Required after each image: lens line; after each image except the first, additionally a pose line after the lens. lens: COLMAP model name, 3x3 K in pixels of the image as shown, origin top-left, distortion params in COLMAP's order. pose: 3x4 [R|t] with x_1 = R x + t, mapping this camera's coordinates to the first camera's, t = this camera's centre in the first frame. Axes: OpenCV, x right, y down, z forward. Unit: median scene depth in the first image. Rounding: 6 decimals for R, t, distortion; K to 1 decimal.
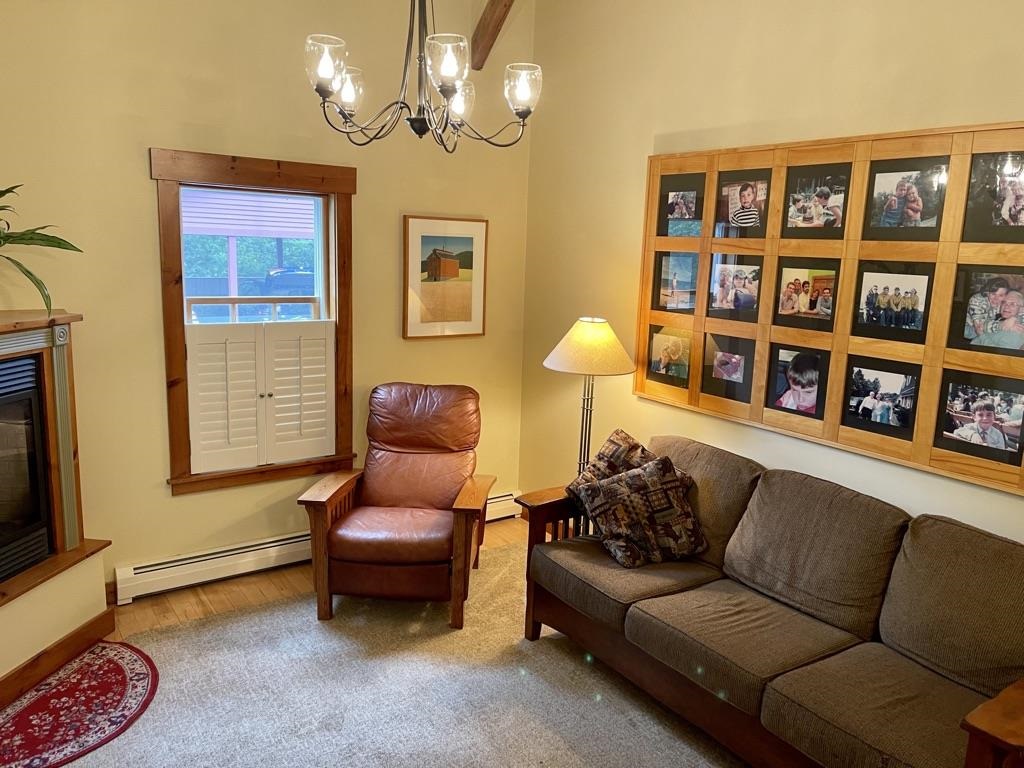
lens RADIAL K [[772.3, 0, 515.1], [0, 772.3, 376.5], [0, 0, 1]] dist [0.072609, -0.093612]
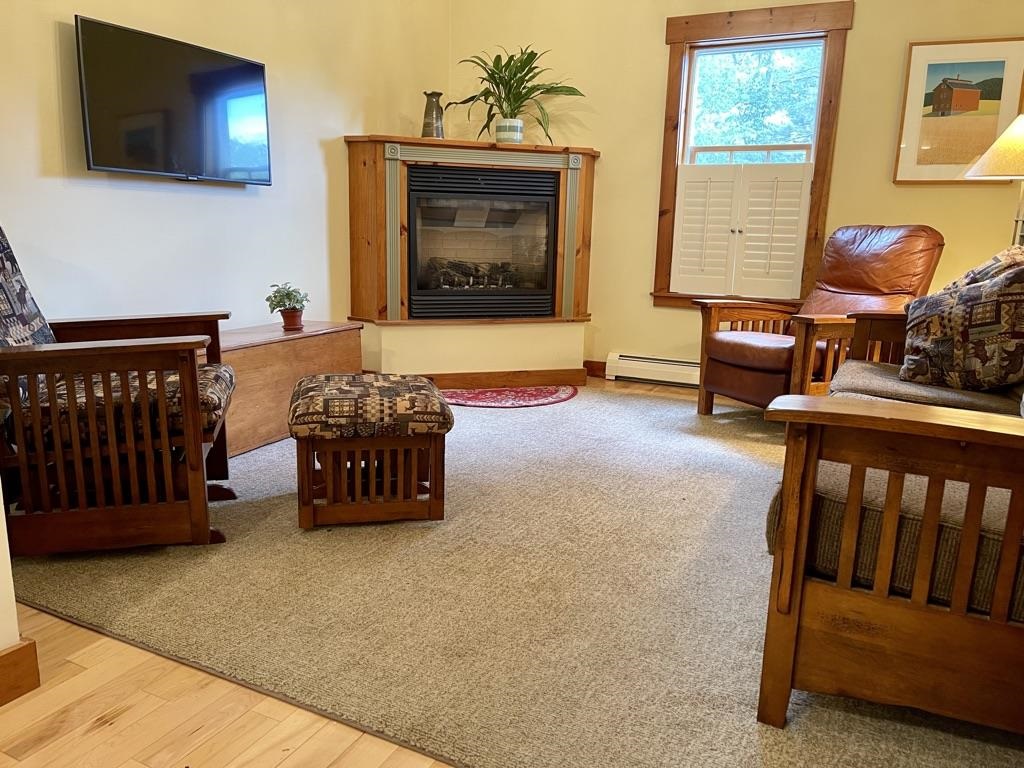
lens RADIAL K [[772.3, 0, 513.4], [0, 772.3, 388.1], [0, 0, 1]] dist [0.072609, -0.093612]
pose [[0.478479, 0.158145, -0.863741, 0.588330], [-0.158167, 0.983082, 0.092377, 0.214518], [0.863737, 0.092415, 0.495397, 0.205054]]
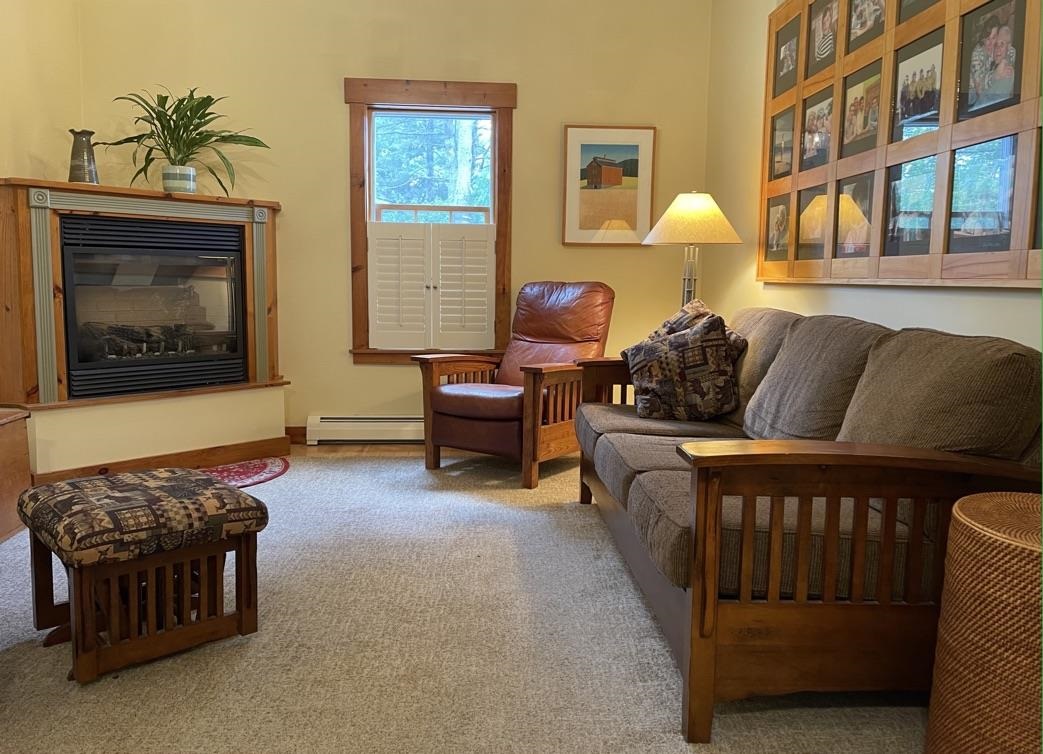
lens RADIAL K [[810.9, 0, 525.0], [0, 810.9, 372.3], [0, 0, 1]] dist [0.049378, -0.044753]
pose [[0.851408, 0.036362, -0.523242, 0.478965], [-0.073774, 0.995979, -0.050829, 0.222224], [0.519289, 0.081878, 0.850667, 0.063691]]
